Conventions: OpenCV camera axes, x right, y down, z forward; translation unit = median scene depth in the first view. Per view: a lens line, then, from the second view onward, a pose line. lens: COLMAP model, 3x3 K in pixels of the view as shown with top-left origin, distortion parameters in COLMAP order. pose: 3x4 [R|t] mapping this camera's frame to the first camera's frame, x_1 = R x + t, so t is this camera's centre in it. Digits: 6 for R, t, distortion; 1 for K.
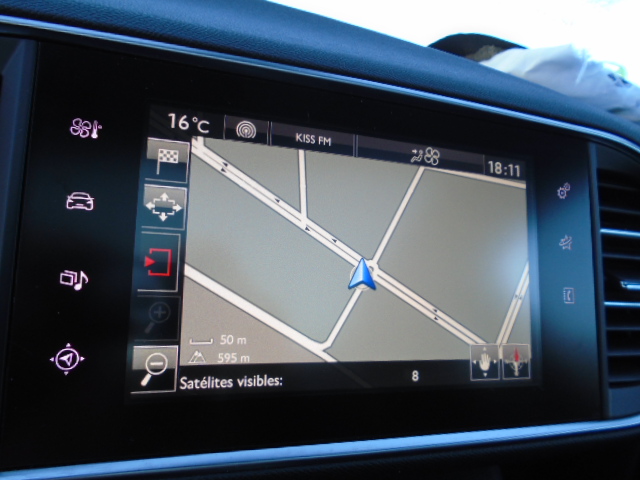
lens RADIAL K [[504.5, 0, 320.0], [0, 504.5, 241.2], [0, 0, 1]] dist [-0.013527, 0.011973]
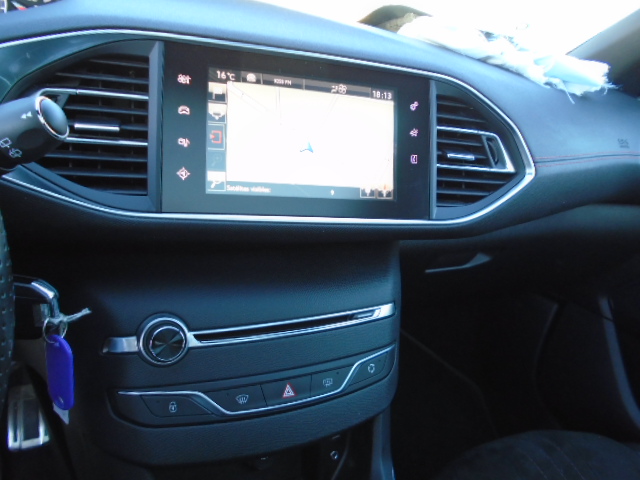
lens RADIAL K [[504.5, 0, 318.7], [0, 504.5, 242.4], [0, 0, 1]] dist [-0.013527, 0.011973]
pose [[0.999816, -0.012399, -0.014660, 0.162960], [0.014067, 0.992695, 0.119829, 0.221547], [0.013068, -0.120013, 0.992686, -1.203630]]
